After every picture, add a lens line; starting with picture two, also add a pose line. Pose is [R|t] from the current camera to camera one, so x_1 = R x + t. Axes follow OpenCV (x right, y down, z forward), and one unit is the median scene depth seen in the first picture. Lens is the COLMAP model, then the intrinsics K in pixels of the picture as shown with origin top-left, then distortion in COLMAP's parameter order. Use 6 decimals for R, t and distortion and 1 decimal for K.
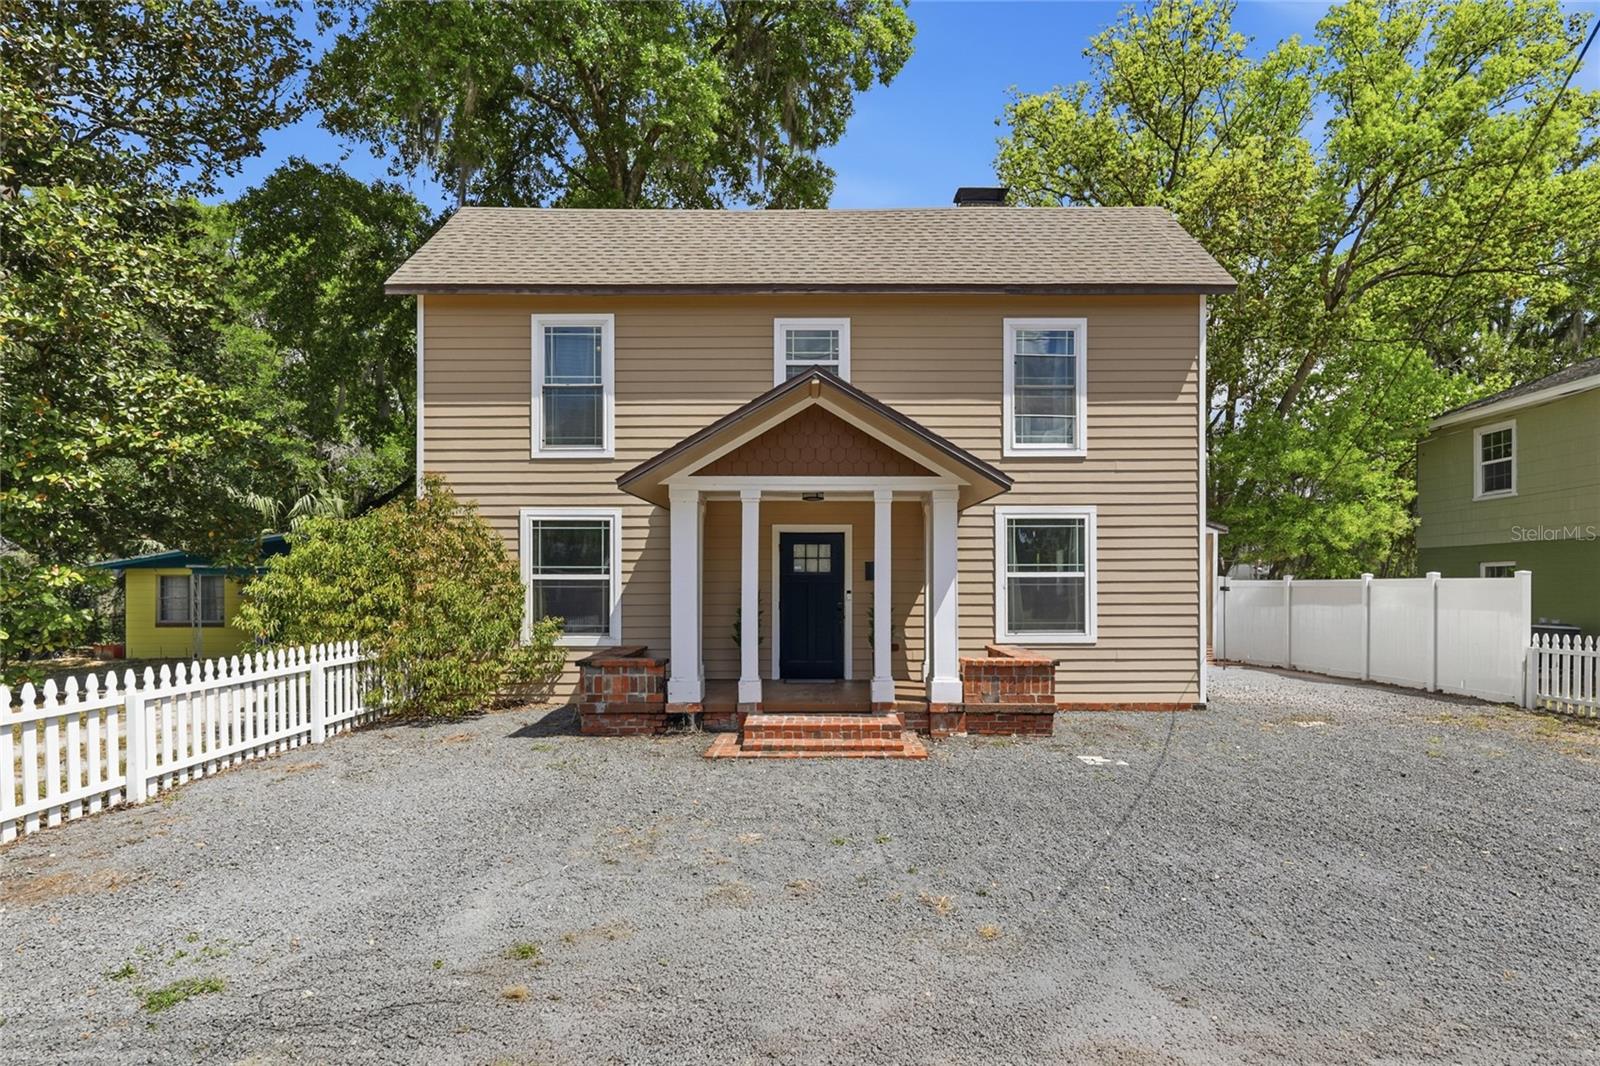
lens RADIAL K [[755.3, 0, 801.6], [0, 755.3, 563.7], [0, 0, 1]] dist [-0.002485, 0.000237]
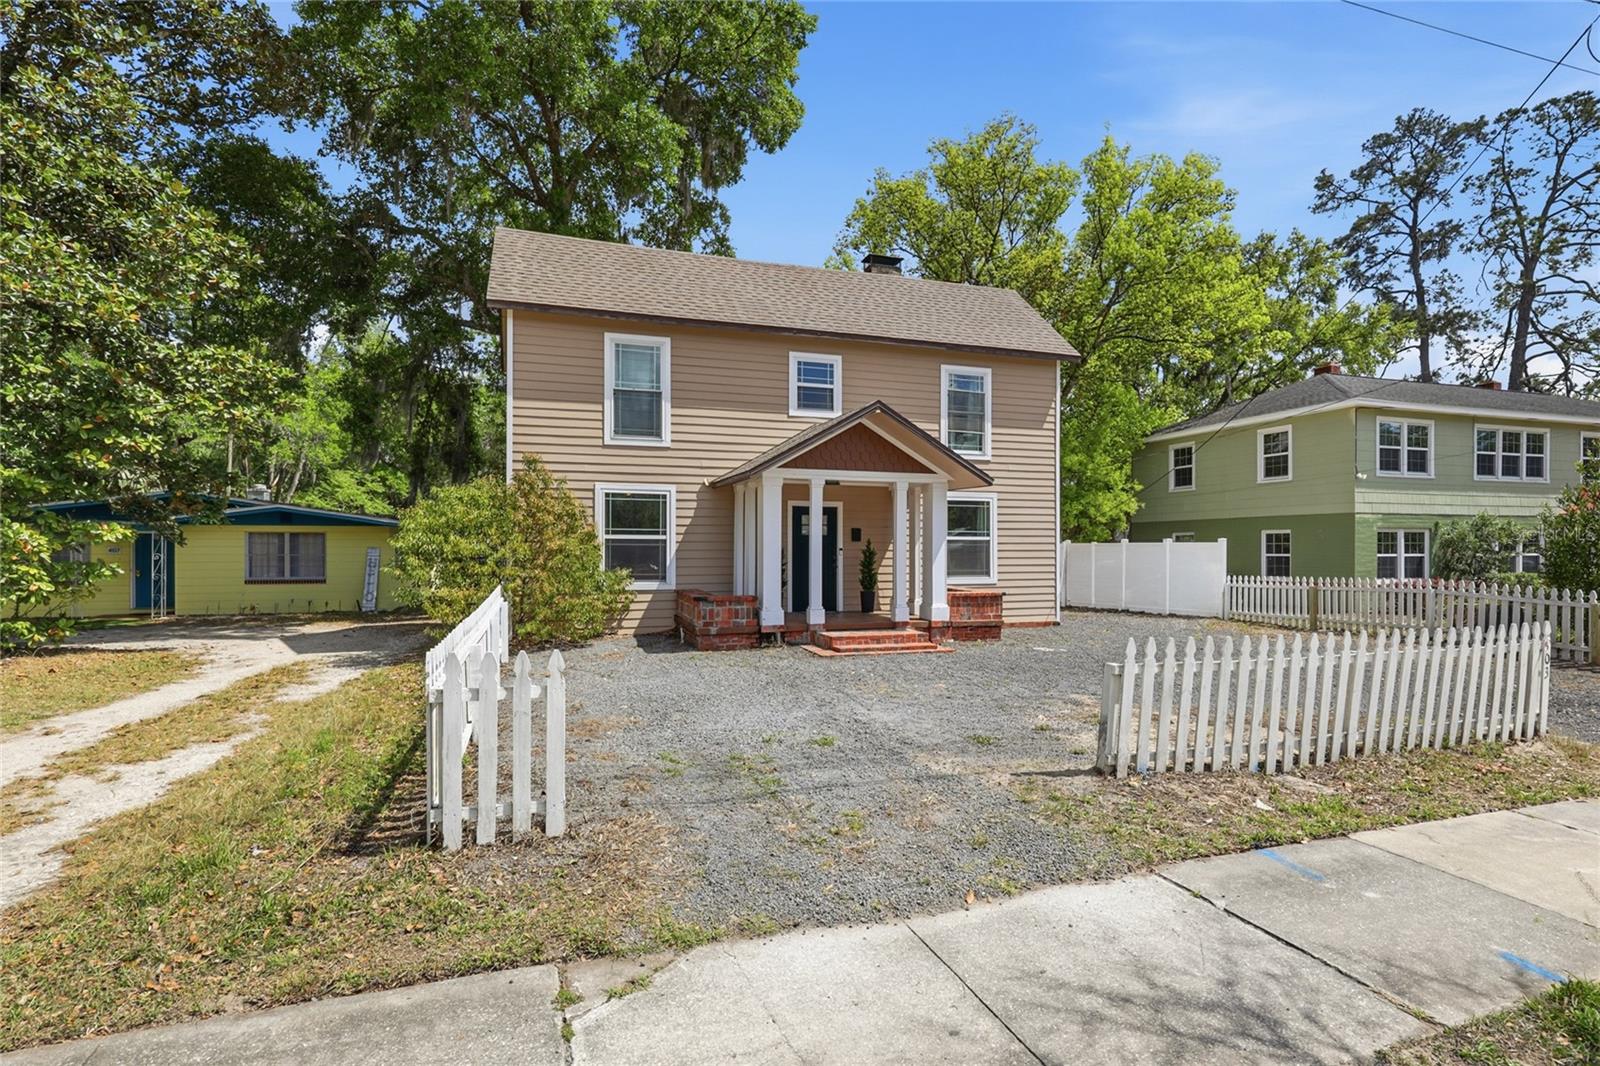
lens RADIAL K [[657.7, 0, 801.3], [0, 657.7, 523.8], [0, 0, 1]] dist [0.000269, 0.000015]
pose [[0.965247, 0.014185, 0.260954, -0.326670], [-0.012751, 0.999893, -0.007190, -0.000752], [-0.261028, 0.003612, 0.965324, -0.169596]]
